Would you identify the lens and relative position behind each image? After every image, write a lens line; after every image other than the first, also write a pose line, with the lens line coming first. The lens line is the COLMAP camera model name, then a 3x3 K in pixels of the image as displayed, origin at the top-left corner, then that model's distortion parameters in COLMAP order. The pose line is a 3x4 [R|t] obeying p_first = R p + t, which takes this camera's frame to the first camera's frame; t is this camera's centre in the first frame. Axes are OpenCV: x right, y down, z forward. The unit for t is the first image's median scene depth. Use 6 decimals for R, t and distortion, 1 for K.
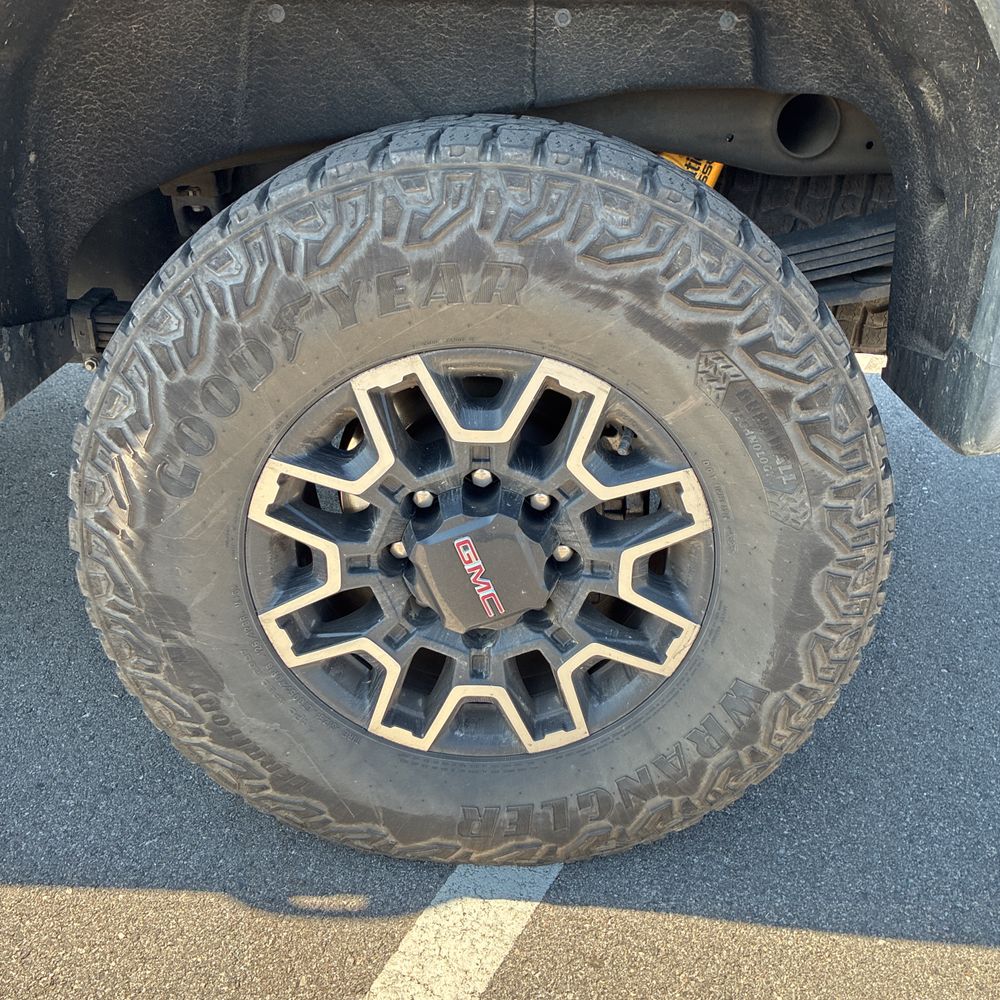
lens RADIAL K [[1010.9, 0, 499.9], [0, 1010.9, 489.8], [0, 0, 1]] dist [0.021282, 0.000000]
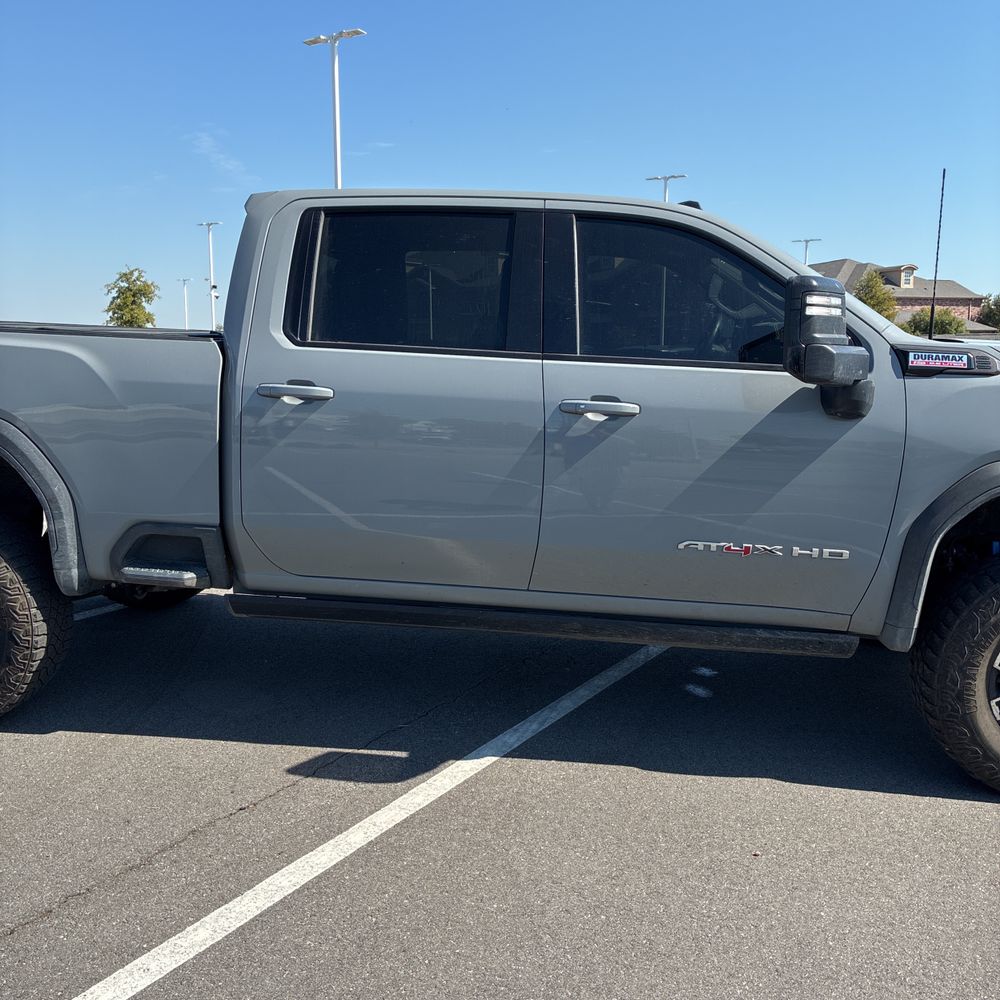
lens RADIAL K [[1010.9, 0, 500.0], [0, 1010.9, 499.0], [0, 0, 1]] dist [0.021282, 0.000000]
pose [[0.996265, 0.008463, -0.085938, -1.491990], [-0.033370, 0.955609, -0.292742, 0.501844], [0.079646, 0.294517, 0.952322, -2.297794]]
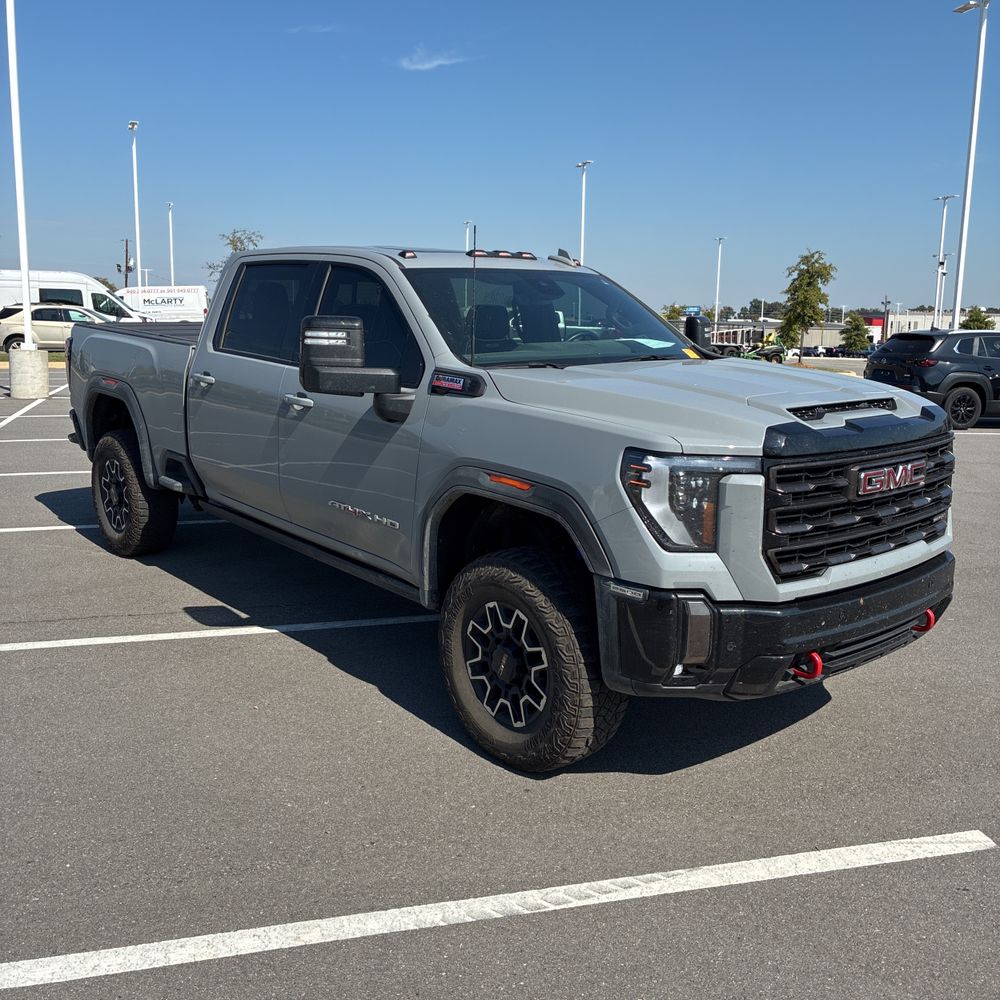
lens RADIAL K [[1010.9, 0, 502.1], [0, 1010.9, 492.3], [0, 0, 1]] dist [0.021282, 0.000000]
pose [[0.669809, 0.132729, -0.730574, 2.569282], [-0.330969, 0.934118, -0.133732, -0.006292], [0.664692, 0.331372, 0.669609, -1.680556]]
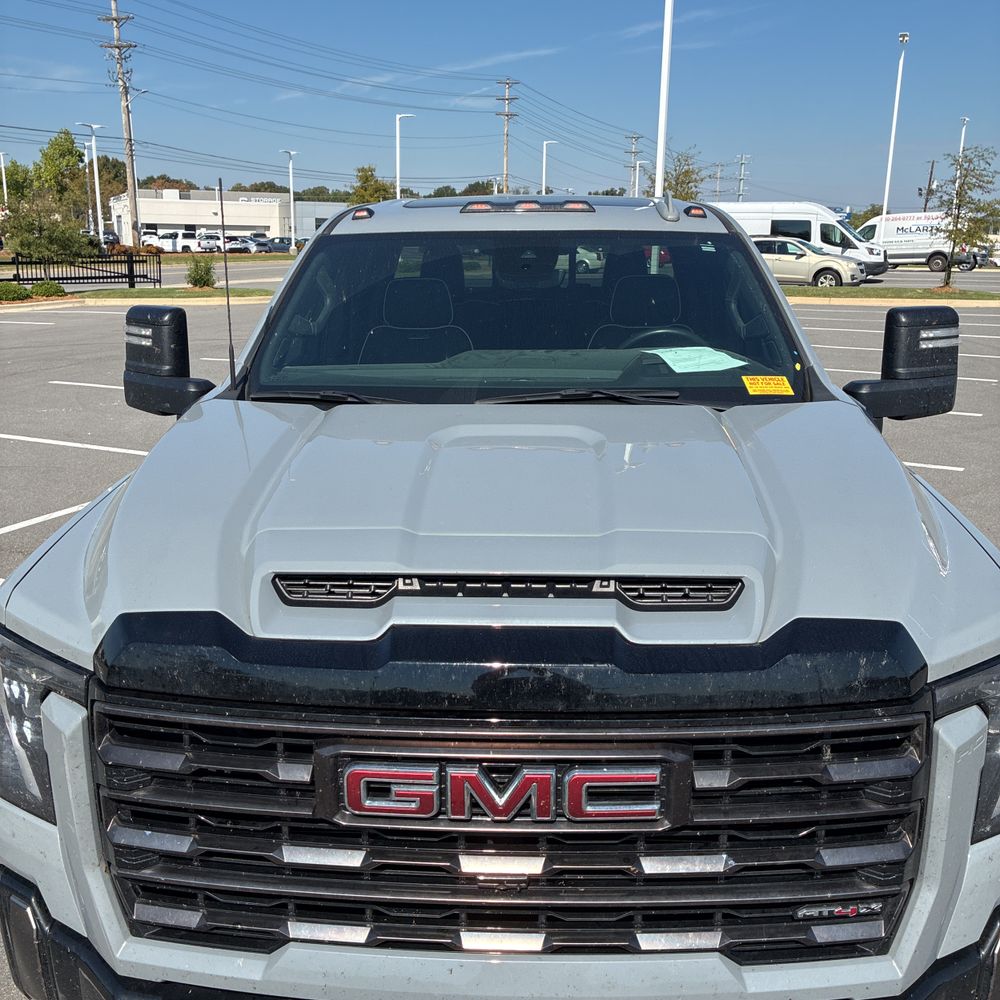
lens RADIAL K [[1010.9, 0, 495.9], [0, 1010.9, 492.5], [0, 0, 1]] dist [0.021282, 0.000000]
pose [[-0.026205, 0.244519, -0.969290, 2.166625], [-0.437699, 0.868931, 0.231035, -1.617697], [0.898739, 0.430312, 0.084256, 1.193047]]
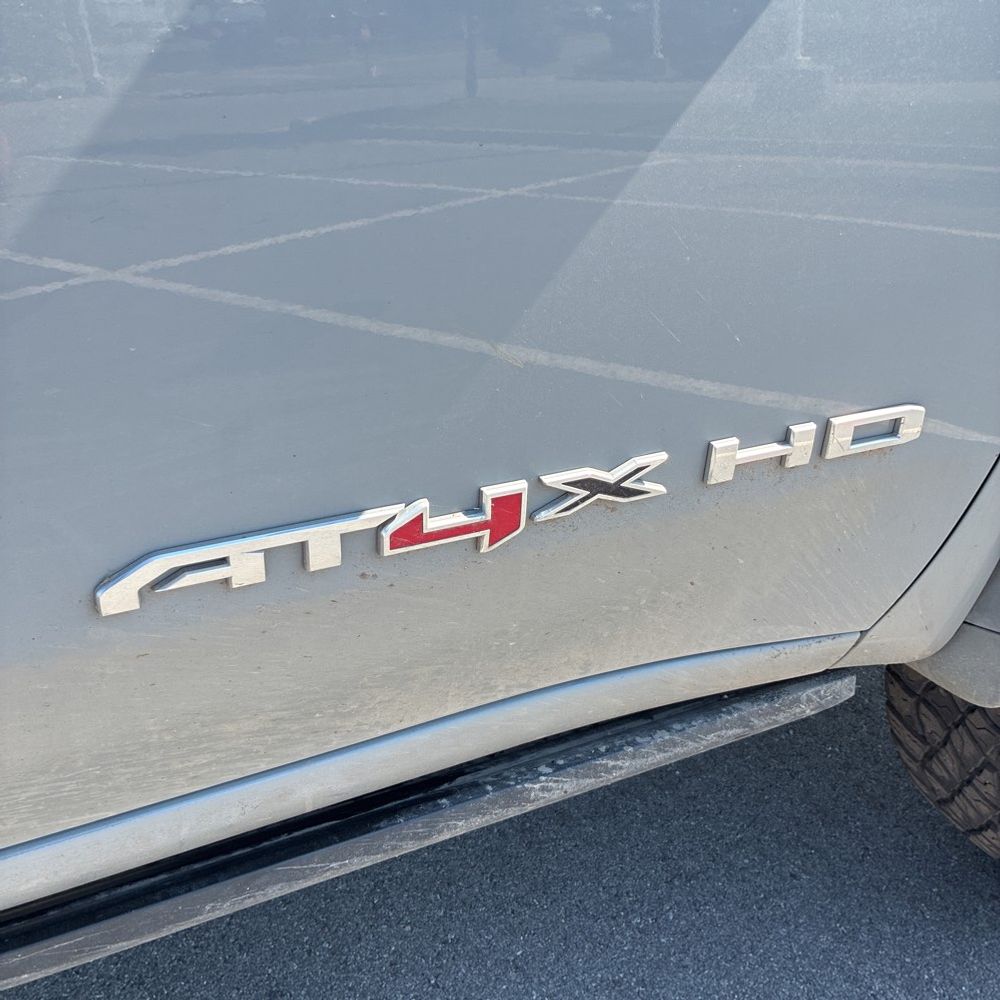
lens RADIAL K [[1010.9, 0, 496.3], [0, 1010.9, 502.0], [0, 0, 1]] dist [0.021282, 0.000000]
pose [[0.894954, -0.229850, 0.382395, -1.209424], [0.226678, 0.972471, 0.054015, -0.335953], [-0.384283, 0.038339, 0.922419, 0.313315]]
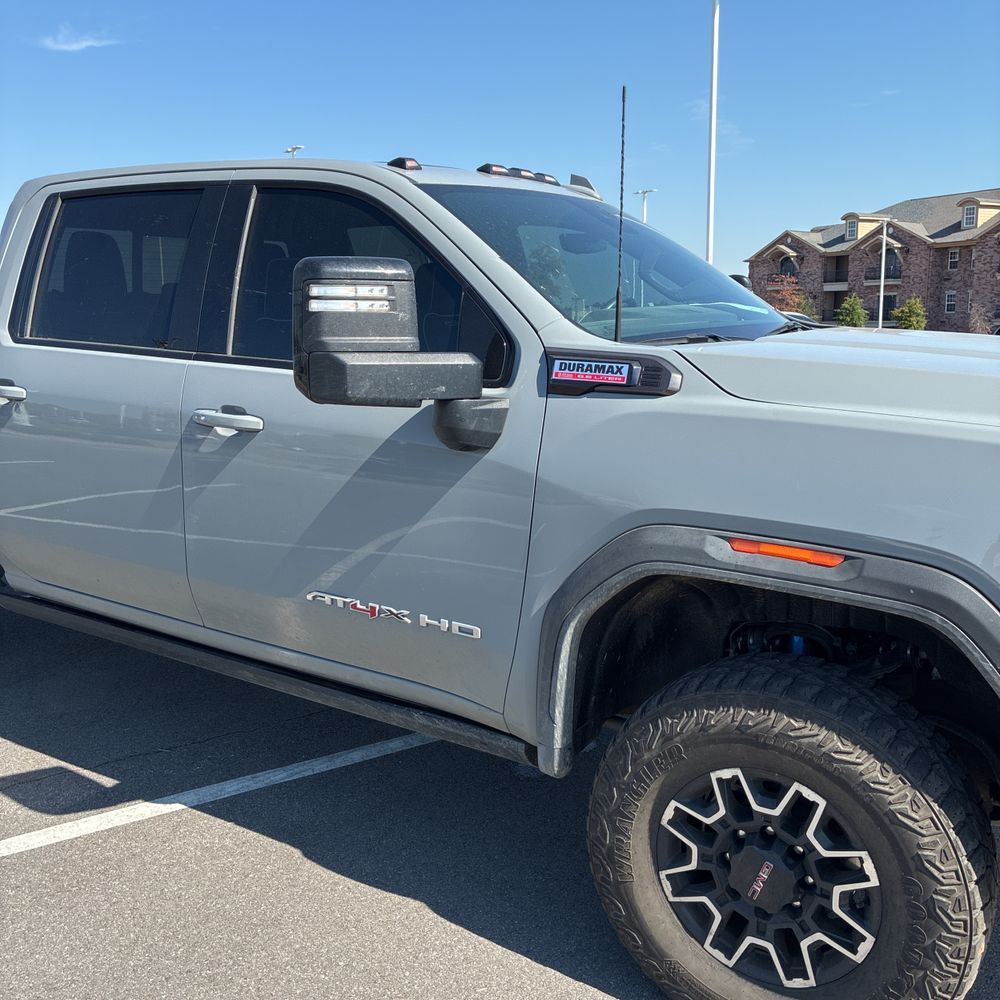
lens RADIAL K [[1010.9, 0, 509.1], [0, 1010.9, 505.3], [0, 0, 1]] dist [0.021282, 0.000000]
pose [[0.861743, 0.082066, -0.500663, 0.499510], [-0.207619, 0.957460, -0.200412, -0.120134], [0.462918, 0.276651, 0.842123, -1.163349]]
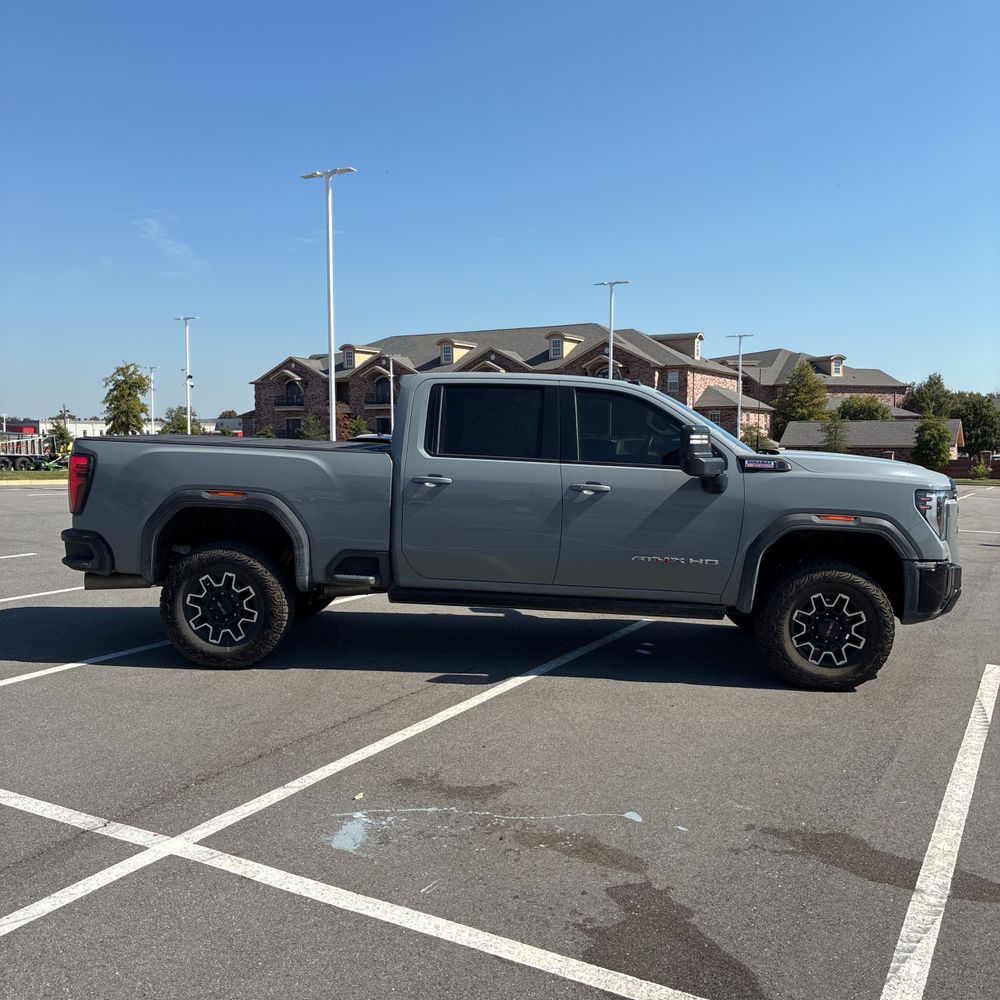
lens RADIAL K [[1010.9, 0, 502.3], [0, 1010.9, 504.7], [0, 0, 1]] dist [0.021282, 0.000000]
pose [[0.999425, -0.001623, -0.033866, -1.782413], [-0.010842, 0.931108, -0.364582, 1.633452], [0.032125, 0.364739, 0.930555, -5.044383]]
